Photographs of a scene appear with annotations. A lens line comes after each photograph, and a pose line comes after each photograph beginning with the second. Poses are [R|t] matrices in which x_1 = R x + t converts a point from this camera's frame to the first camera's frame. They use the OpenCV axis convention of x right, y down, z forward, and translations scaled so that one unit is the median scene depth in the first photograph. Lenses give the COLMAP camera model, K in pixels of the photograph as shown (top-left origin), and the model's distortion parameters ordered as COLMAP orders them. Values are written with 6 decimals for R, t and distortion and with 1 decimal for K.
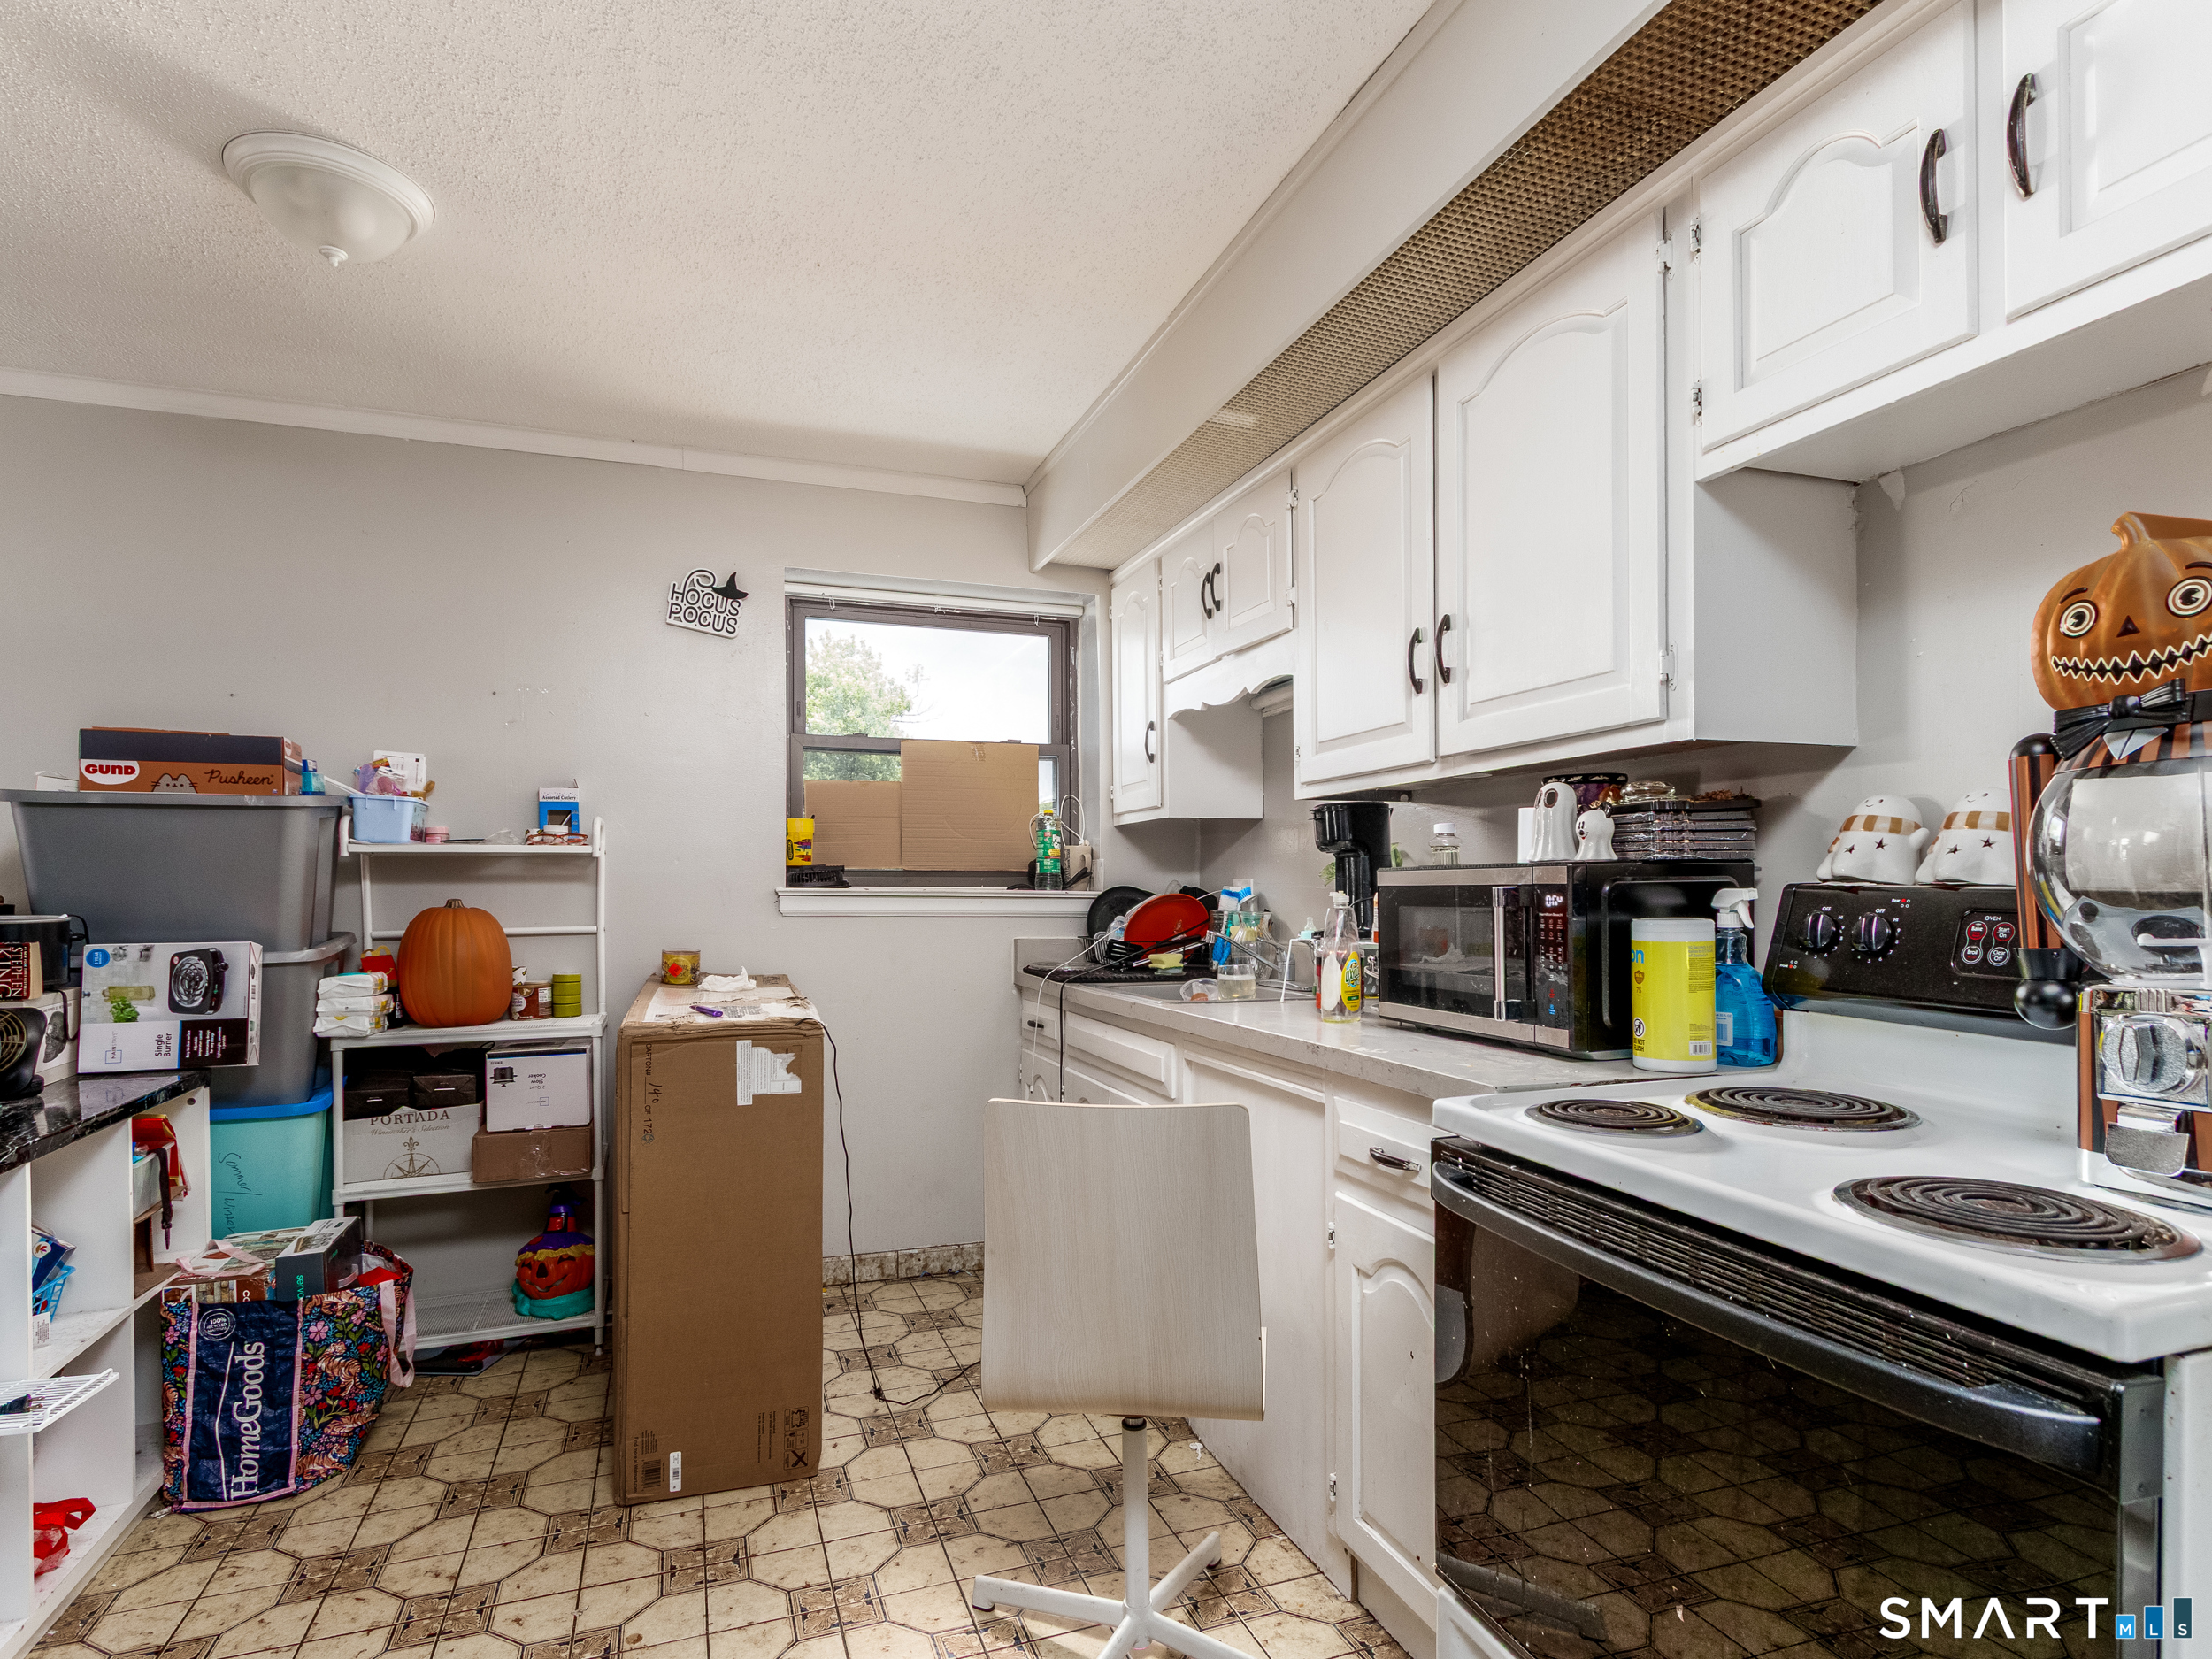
lens RADIAL K [[1162.1, 0, 1102.1], [0, 1162.1, 891.2], [0, 0, 1]] dist [0.009947, -0.005585]
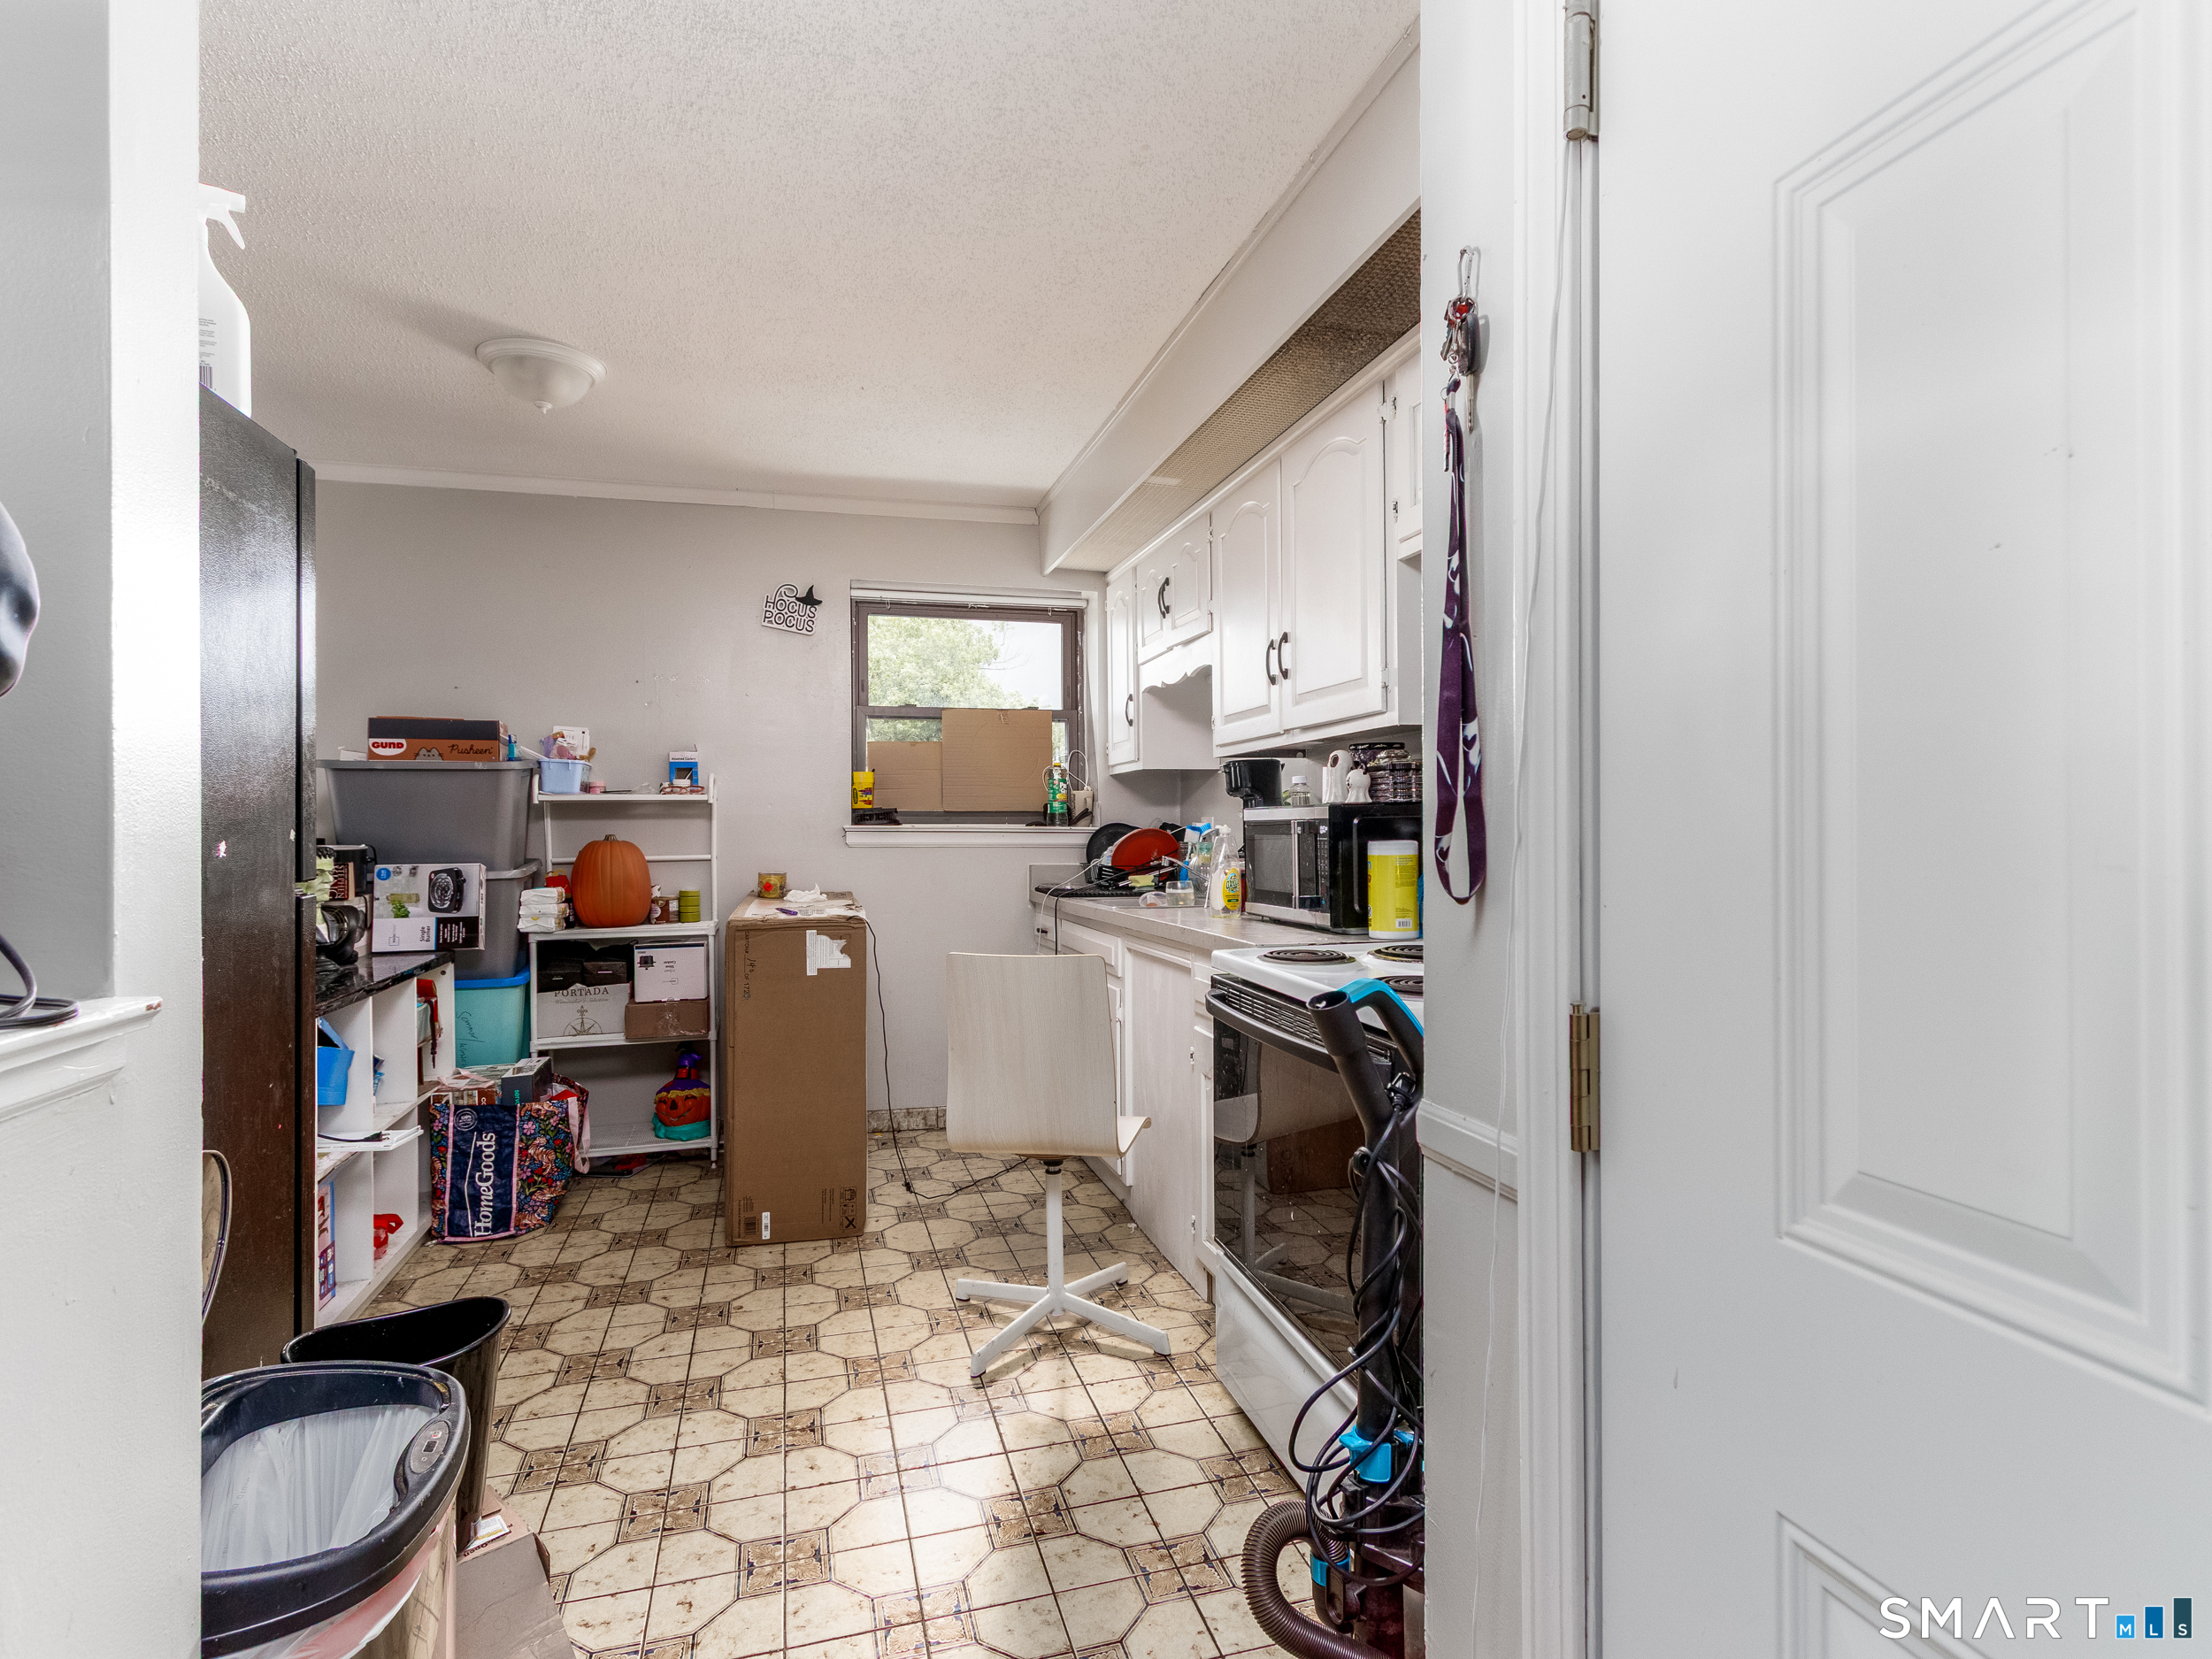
lens RADIAL K [[1162.1, 0, 1103.1], [0, 1162.1, 824.1], [0, 0, 1]] dist [0.009947, -0.005585]
pose [[0.996680, -0.004485, -0.081295, 0.159259], [0.004003, 0.999973, -0.006086, 0.006594], [0.081320, 0.005741, 0.996671, -0.382373]]
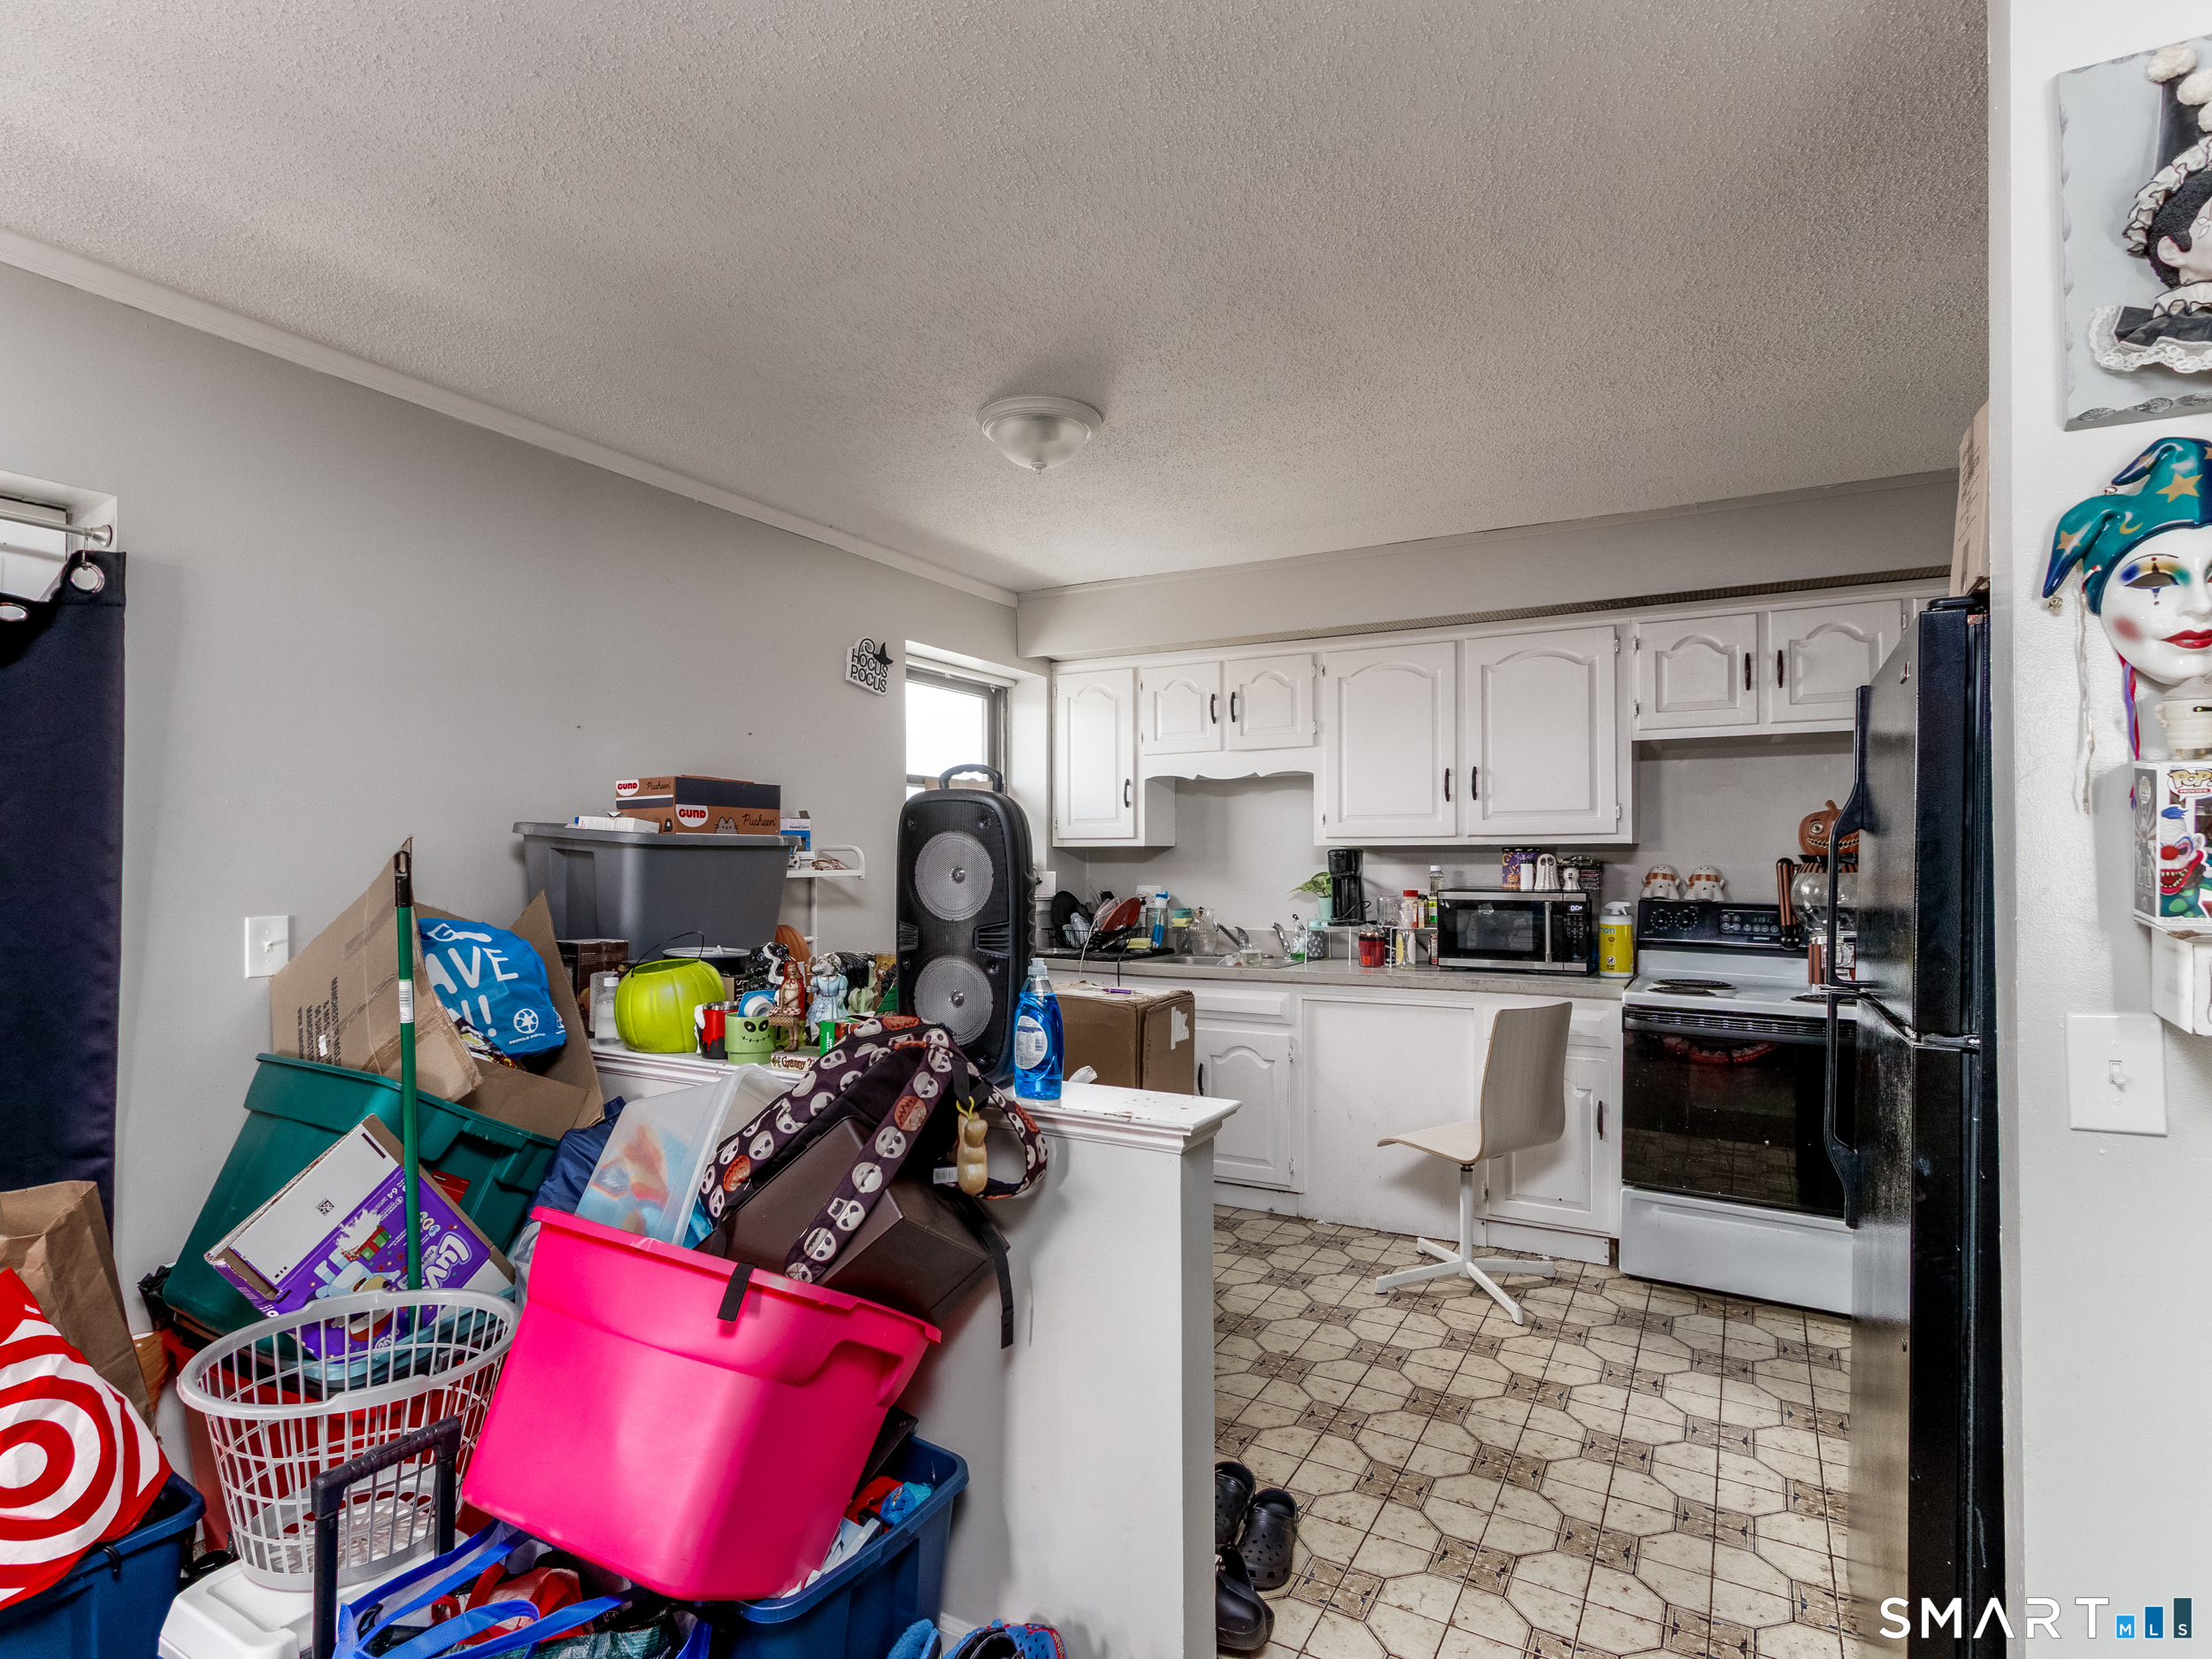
lens RADIAL K [[1162.1, 0, 1082.3], [0, 1162.1, 845.4], [0, 0, 1]] dist [0.009947, -0.005585]
pose [[0.759327, 0.008950, 0.650648, -1.311203], [-0.000662, 0.999916, -0.012982, -0.060936], [-0.650709, 0.009427, 0.759269, -0.085452]]
